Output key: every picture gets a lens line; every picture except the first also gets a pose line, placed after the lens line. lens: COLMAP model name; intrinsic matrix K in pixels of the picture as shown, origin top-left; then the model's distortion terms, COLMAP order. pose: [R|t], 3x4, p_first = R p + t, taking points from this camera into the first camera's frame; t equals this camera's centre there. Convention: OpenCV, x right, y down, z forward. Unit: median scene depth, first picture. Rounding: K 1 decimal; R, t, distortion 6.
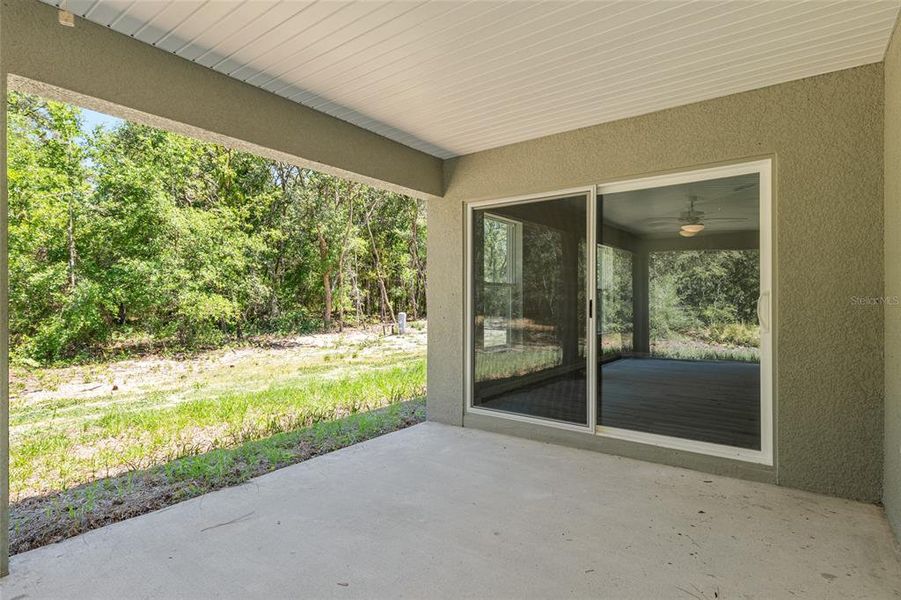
lens RADIAL K [[457.8, 0, 454.0], [0, 457.8, 297.3], [0, 0, 1]] dist [-0.003246, 0.000209]
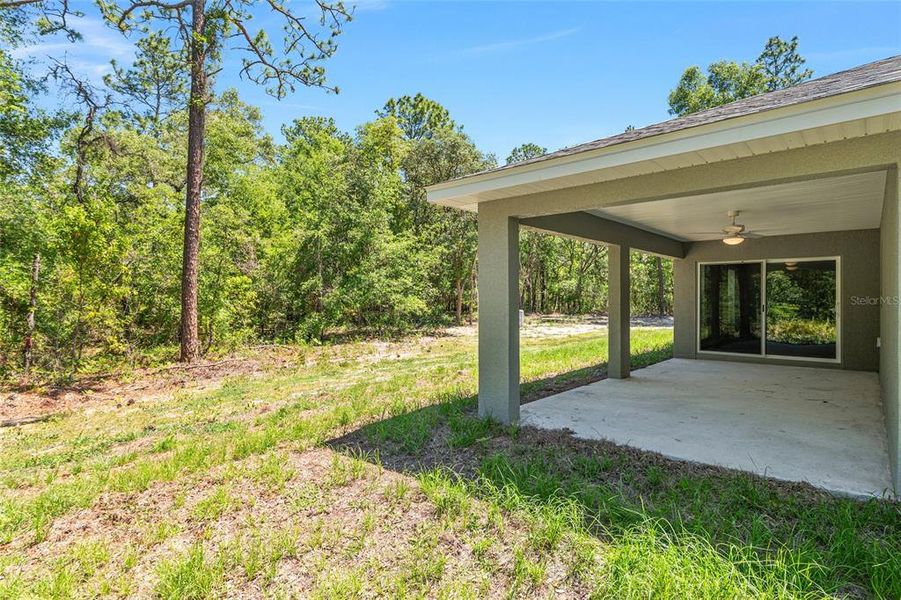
lens RADIAL K [[457.8, 0, 443.3], [0, 457.8, 297.2], [0, 0, 1]] dist [-0.003246, 0.000209]
pose [[0.992943, -0.001141, -0.118586, -0.964670], [0.001697, 0.999988, 0.004586, -0.042254], [0.118580, -0.004755, 0.992933, -1.434069]]
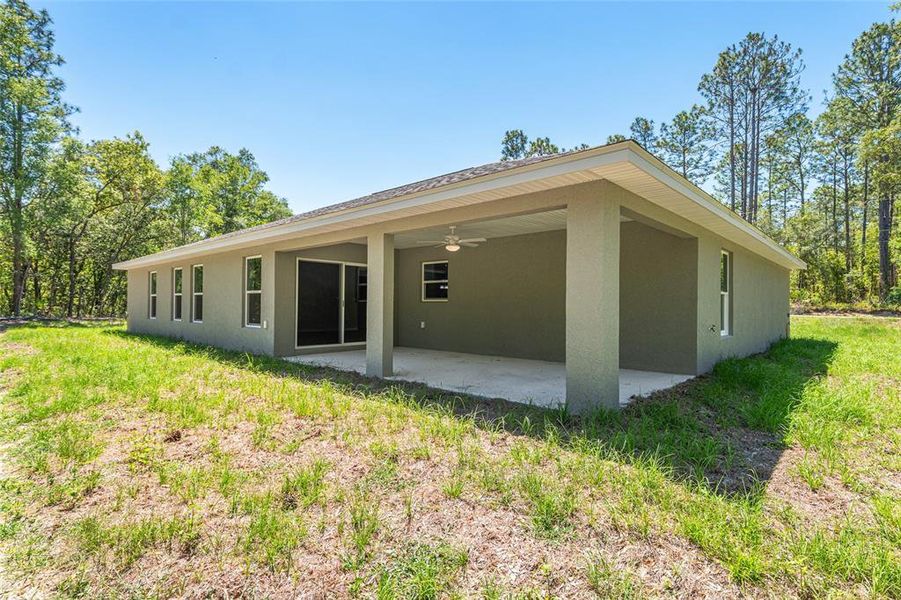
lens RADIAL K [[457.8, 0, 459.1], [0, 457.8, 290.4], [0, 0, 1]] dist [-0.003246, 0.000209]
pose [[0.117401, 0.035187, 0.992461, -2.104111], [-0.015790, 0.999312, -0.033562, 0.023486], [-0.992959, -0.011731, 0.117876, -0.080672]]
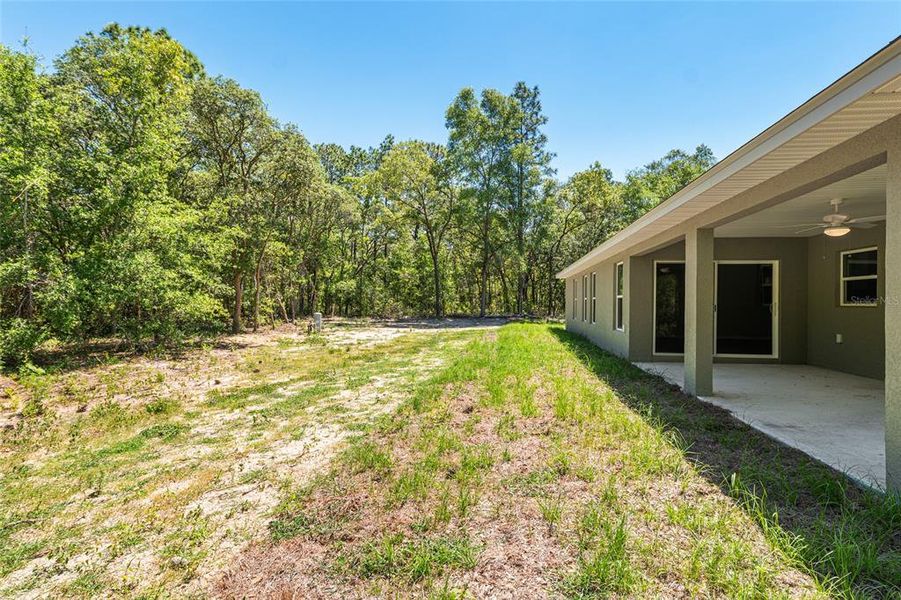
lens RADIAL K [[457.8, 0, 449.5], [0, 457.8, 301.3], [0, 0, 1]] dist [-0.003246, 0.000209]
pose [[0.889864, 0.009849, 0.456120, -1.840702], [-0.012108, 0.999925, 0.002031, -0.001956], [-0.456065, -0.007330, 0.889916, -0.511758]]
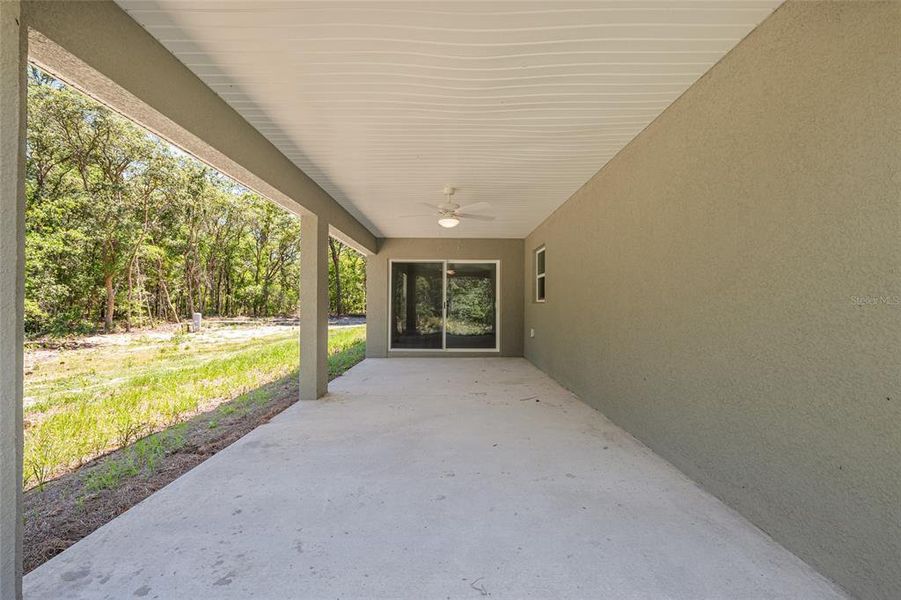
lens RADIAL K [[380.0, 0, 444.7], [0, 380.0, 302.7], [0, 0, 1]] dist [-0.011445, 0.000184]
pose [[0.819807, 0.005098, 0.572617, -0.815427], [-0.007527, 0.999970, 0.001873, 0.004430], [-0.572590, -0.005846, 0.819821, -0.695815]]
